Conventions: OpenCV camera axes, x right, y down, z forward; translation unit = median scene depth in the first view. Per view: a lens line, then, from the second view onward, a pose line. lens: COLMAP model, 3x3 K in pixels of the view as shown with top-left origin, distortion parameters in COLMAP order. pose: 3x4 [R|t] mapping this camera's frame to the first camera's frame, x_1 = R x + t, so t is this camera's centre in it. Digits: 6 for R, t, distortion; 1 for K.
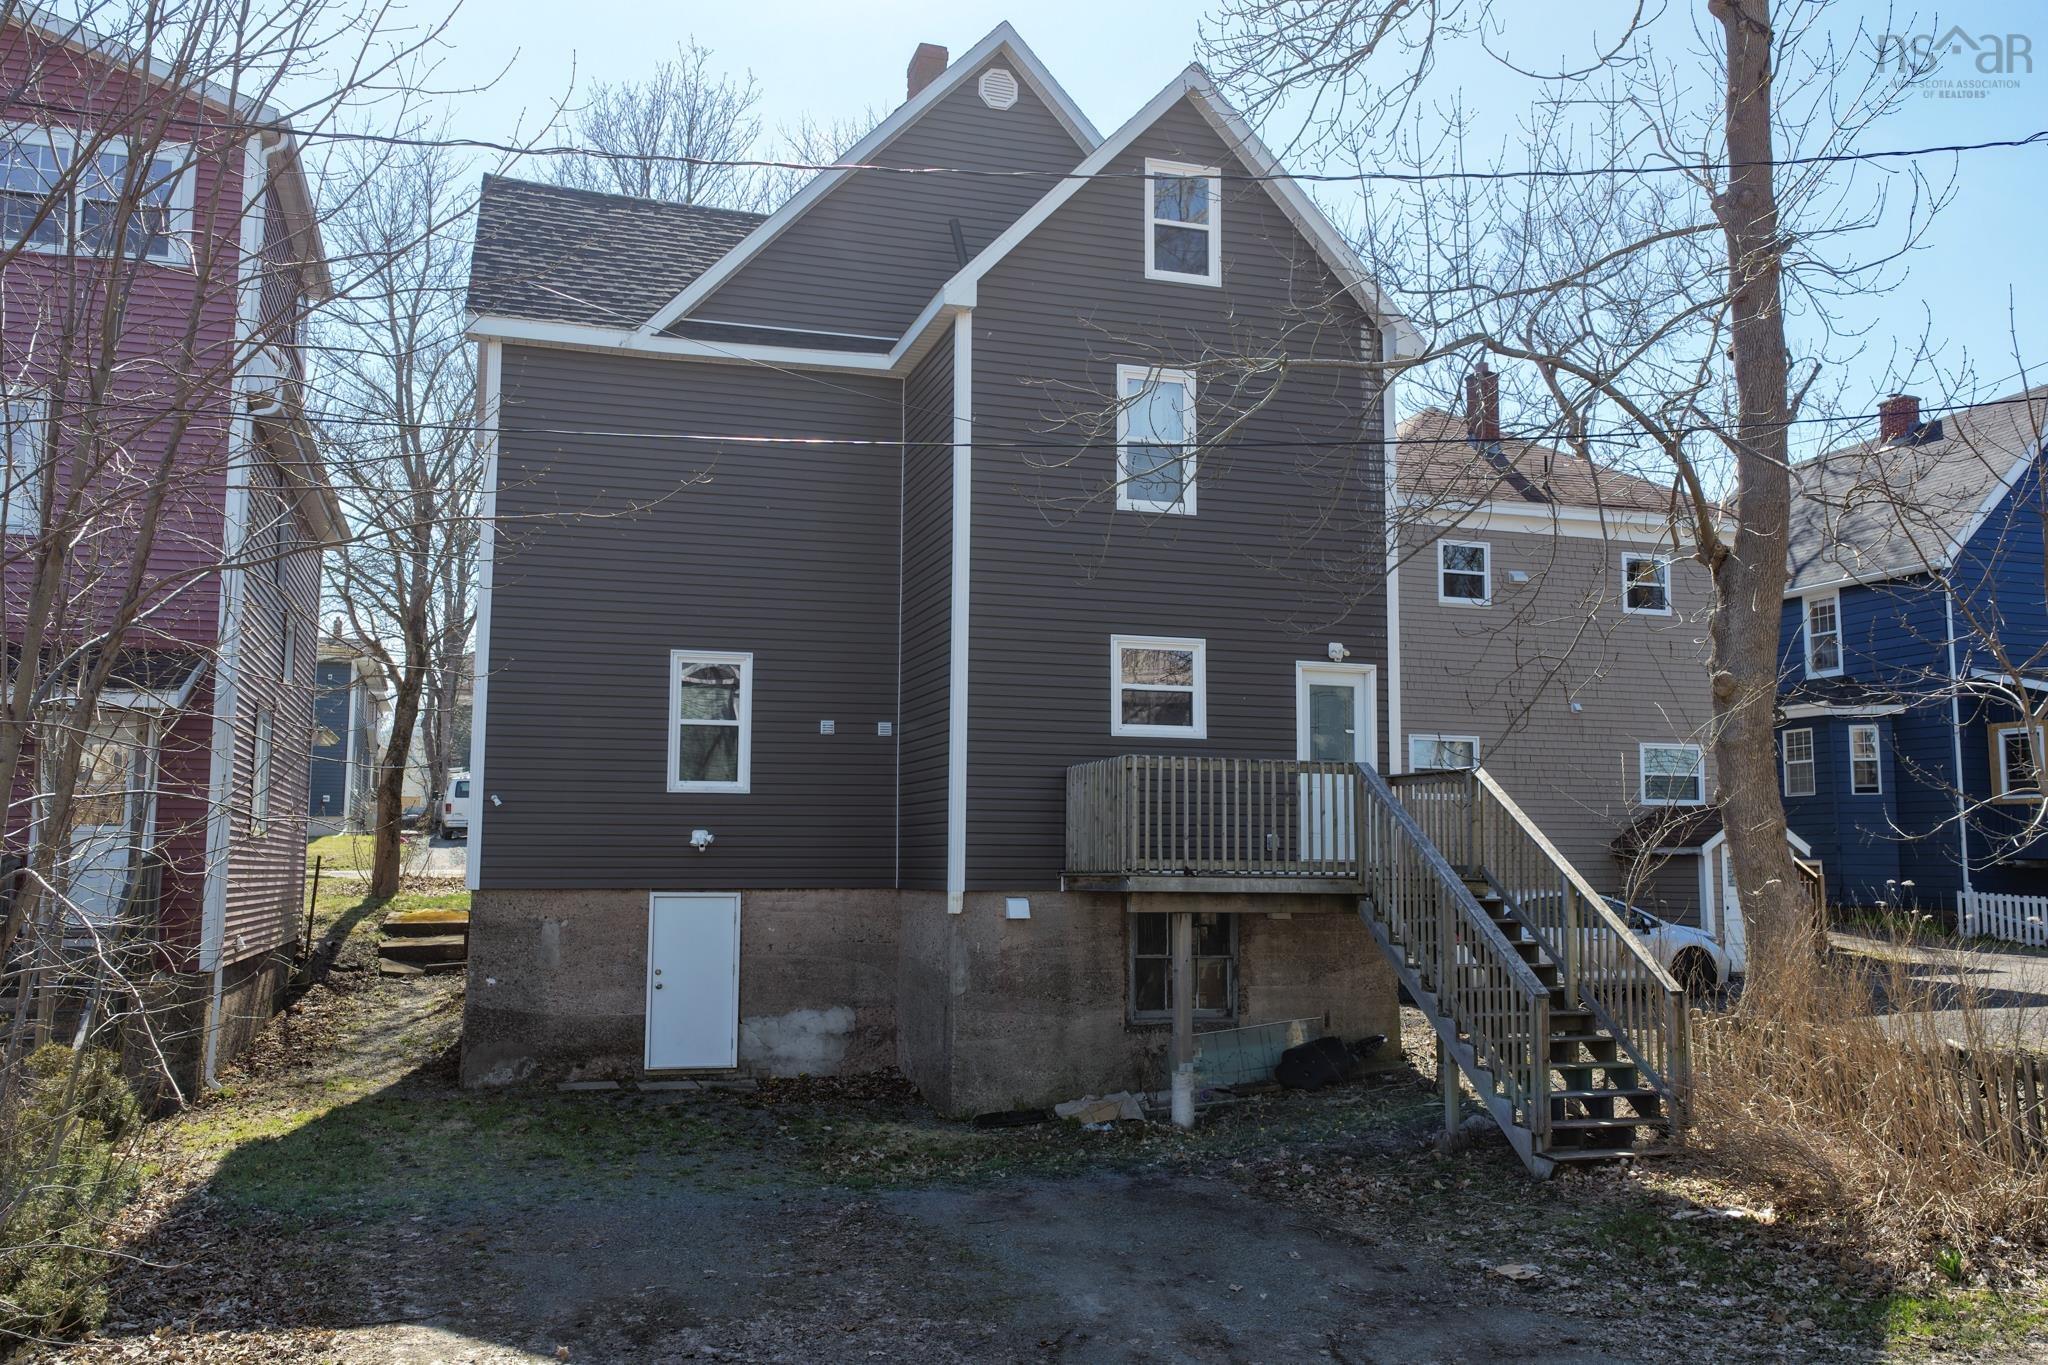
lens RADIAL K [[1674.6, 0, 996.3], [0, 1674.6, 688.4], [0, 0, 1]] dist [-0.005728, 0.007100]
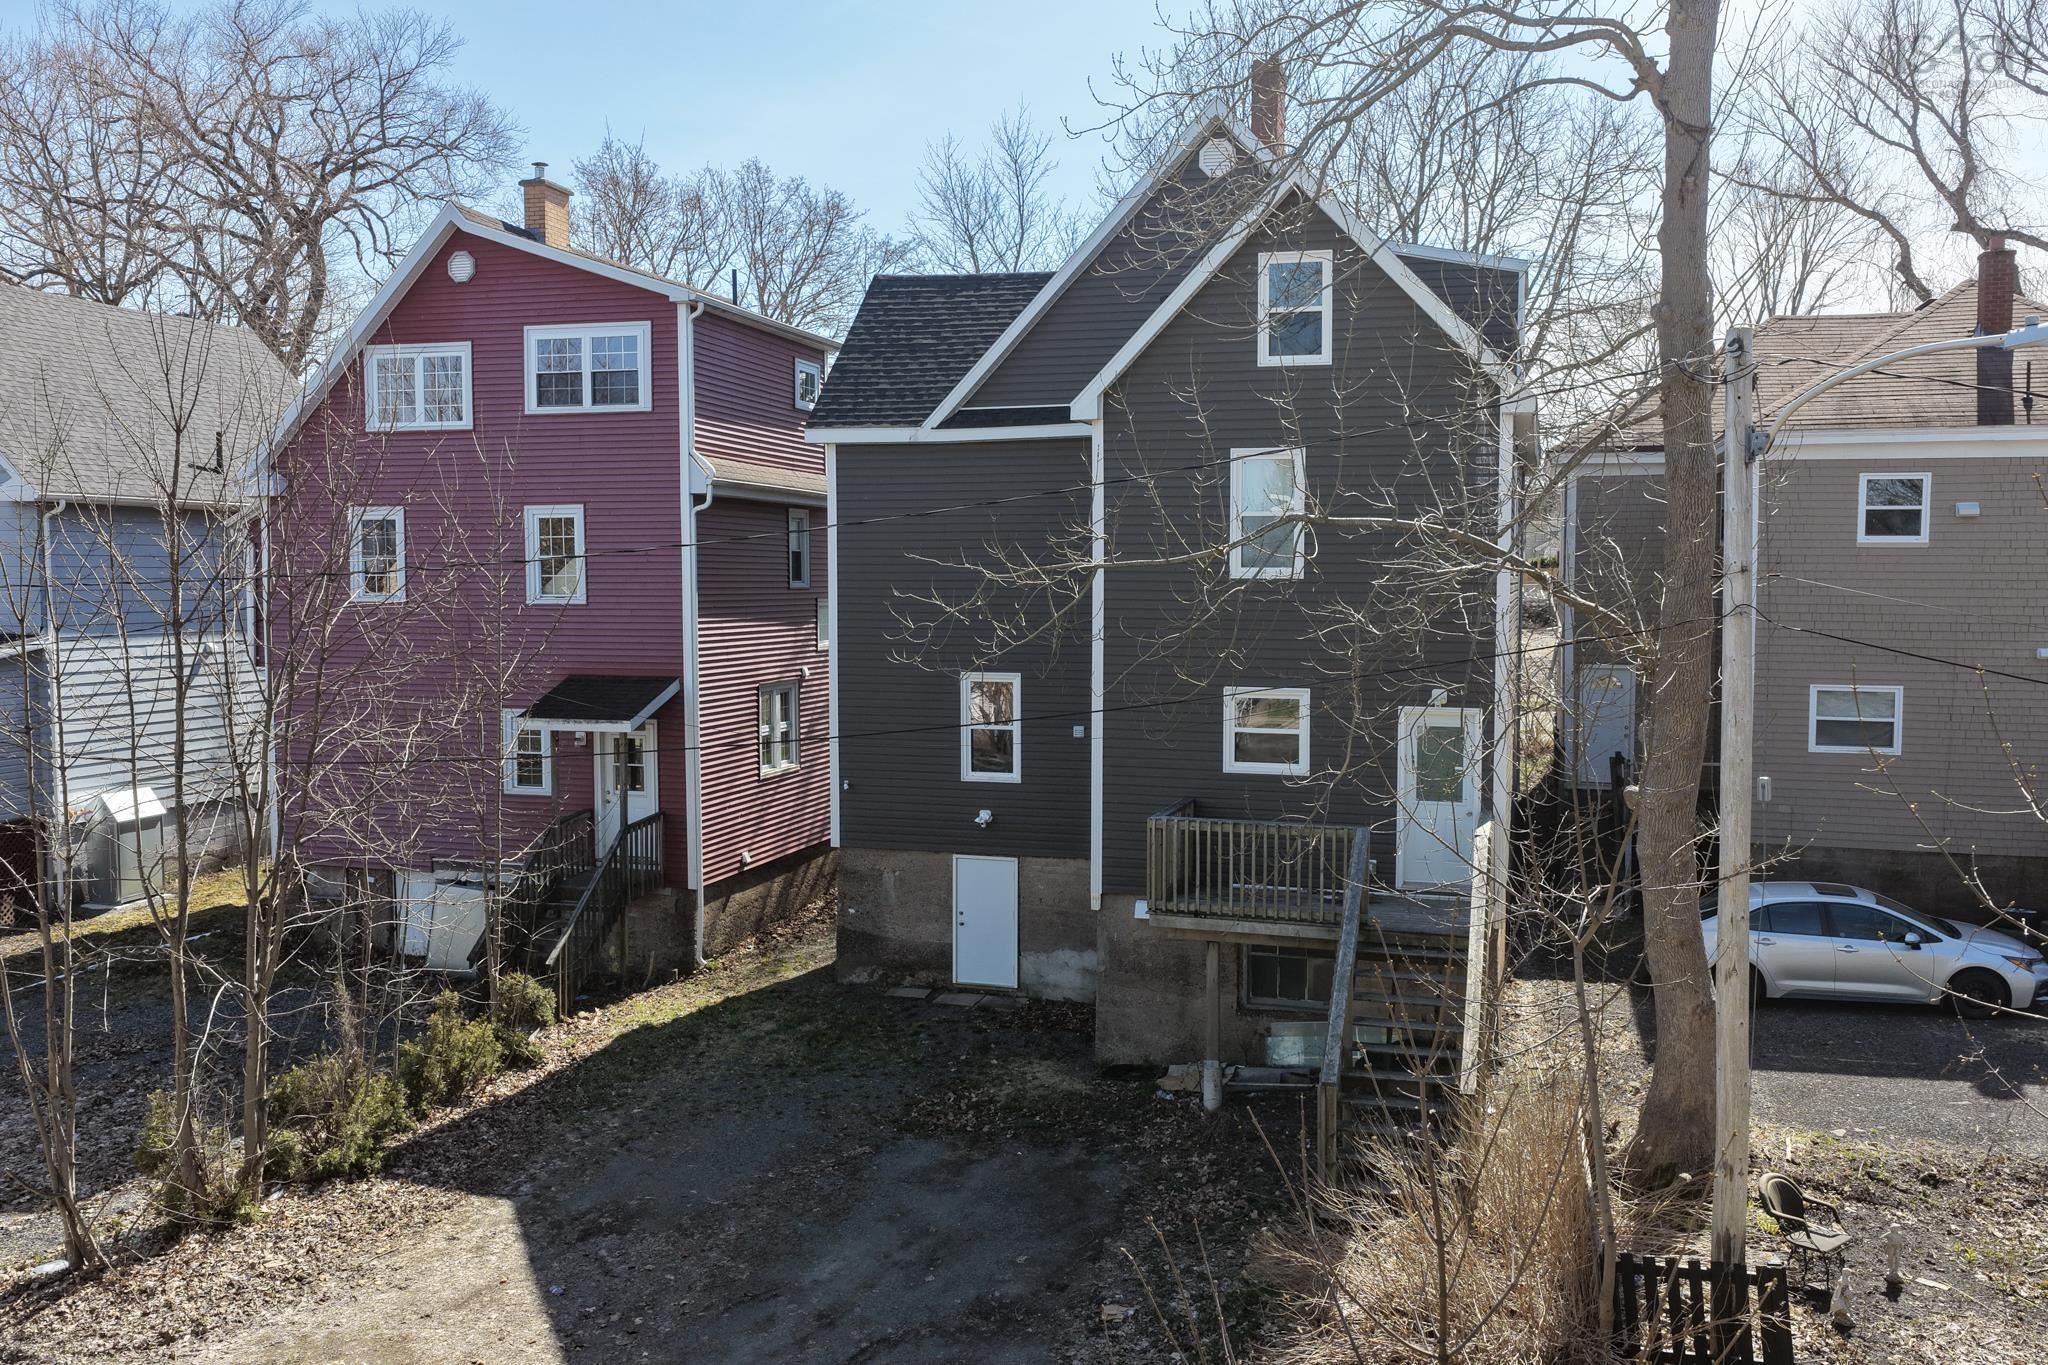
lens RADIAL K [[1691.3, 0, 1031.6], [0, 1691.3, 670.4], [0, 0, 1]] dist [0.001344, 0.009751]
pose [[0.828746, 0.028526, -0.558897, 0.601446], [0.066845, 0.986504, 0.149472, -0.222938], [0.555618, -0.161234, 0.815655, -0.043542]]
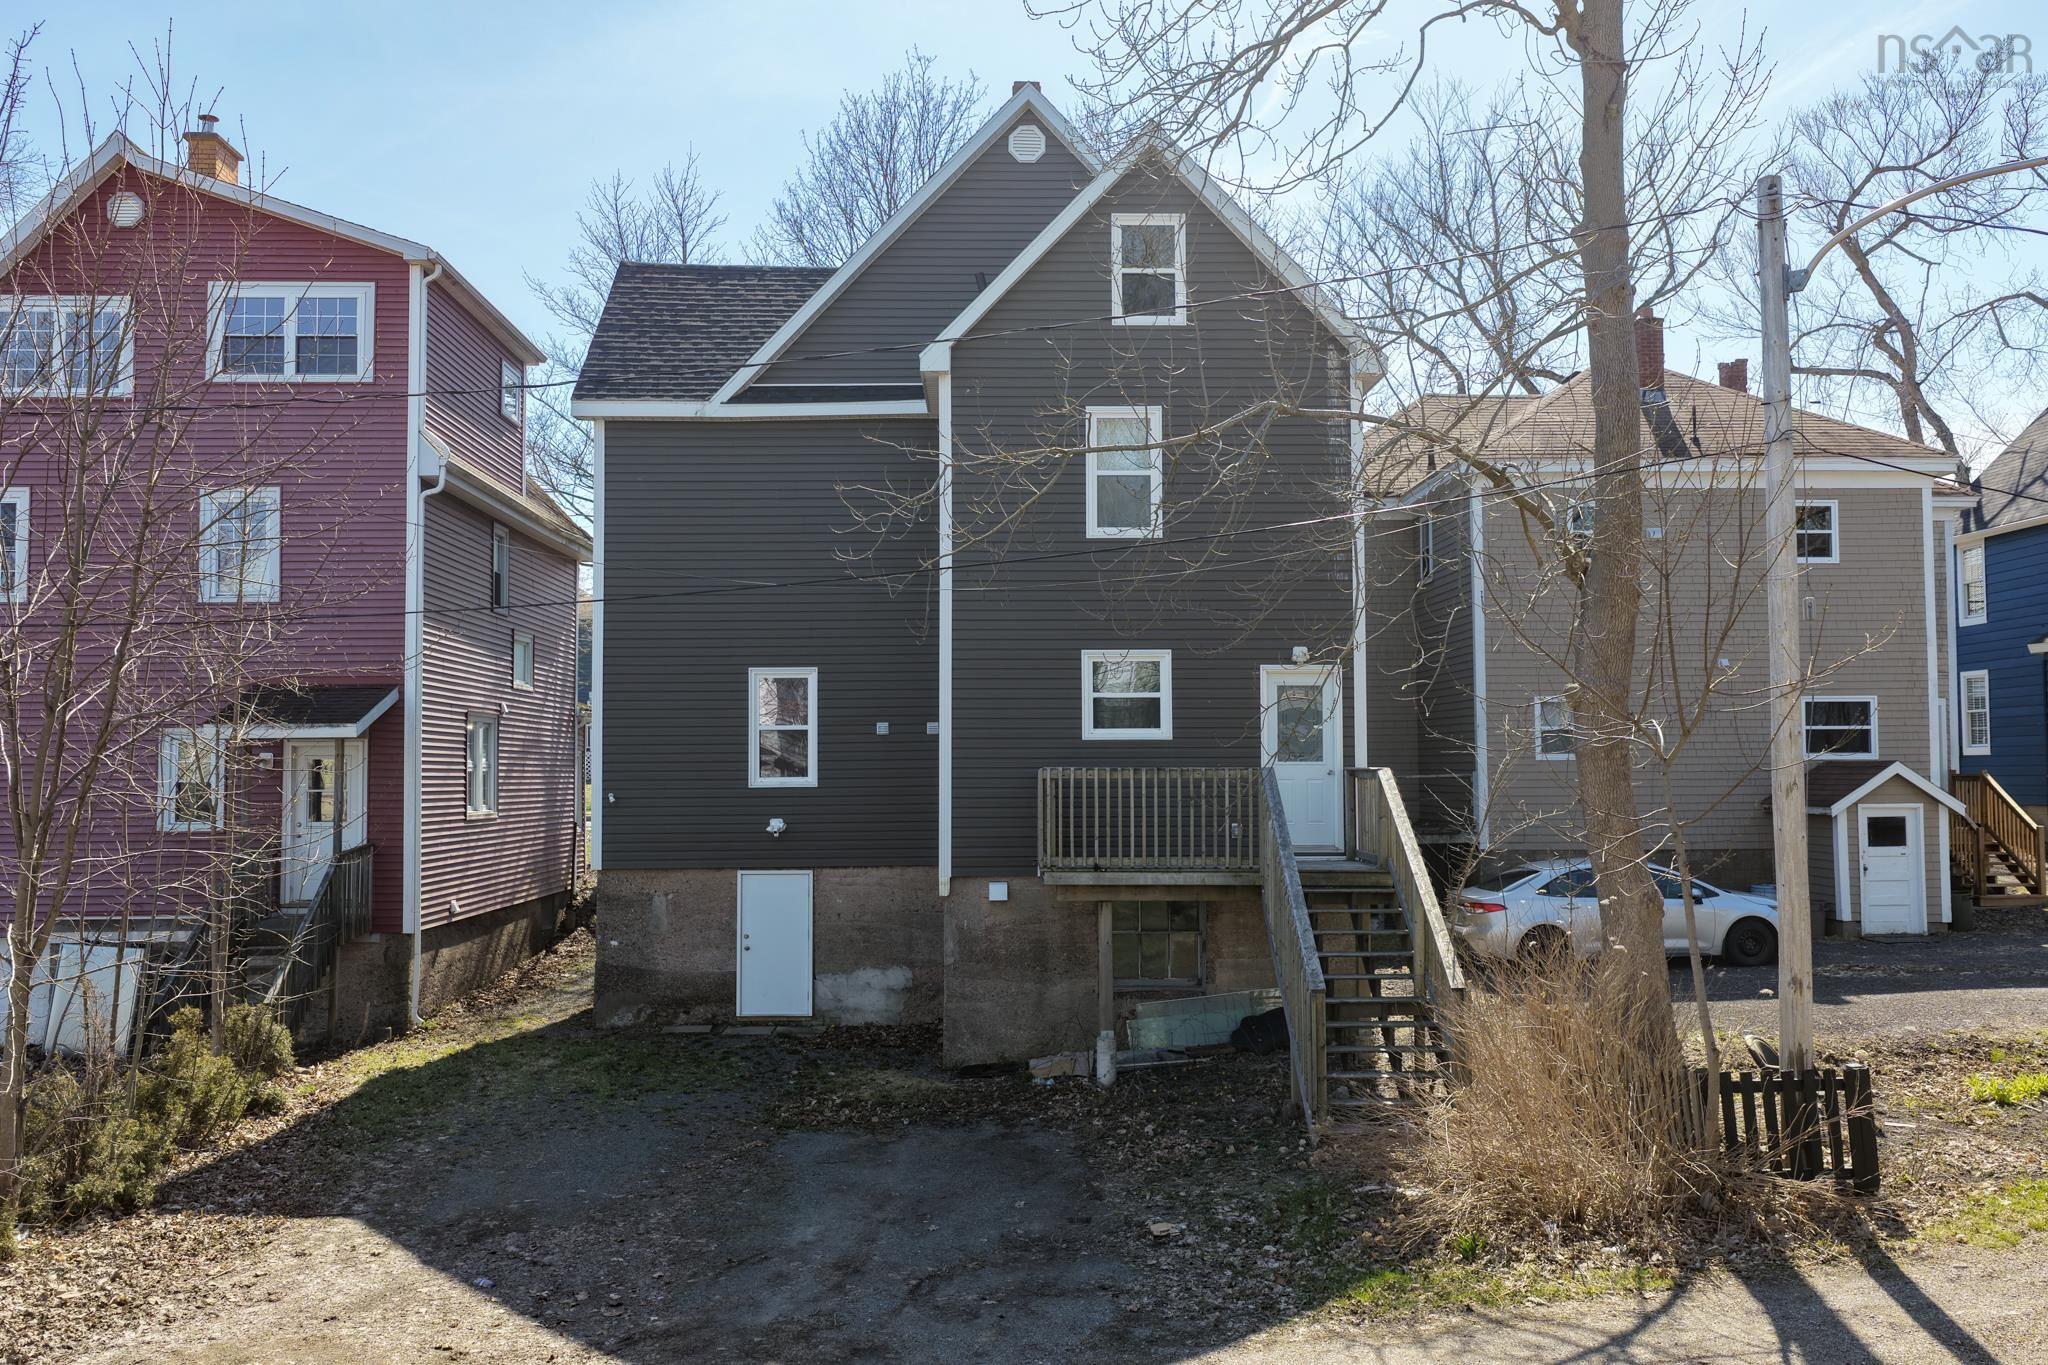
lens RADIAL K [[1716.5, 0, 1020.0], [0, 1716.5, 679.3], [0, 0, 1]] dist [-0.003916, 0.025486]
pose [[0.960110, -0.026481, -0.278367, 0.340145], [0.042486, 0.997763, 0.051621, -0.071923], [0.276377, -0.061388, 0.959087, -0.123548]]
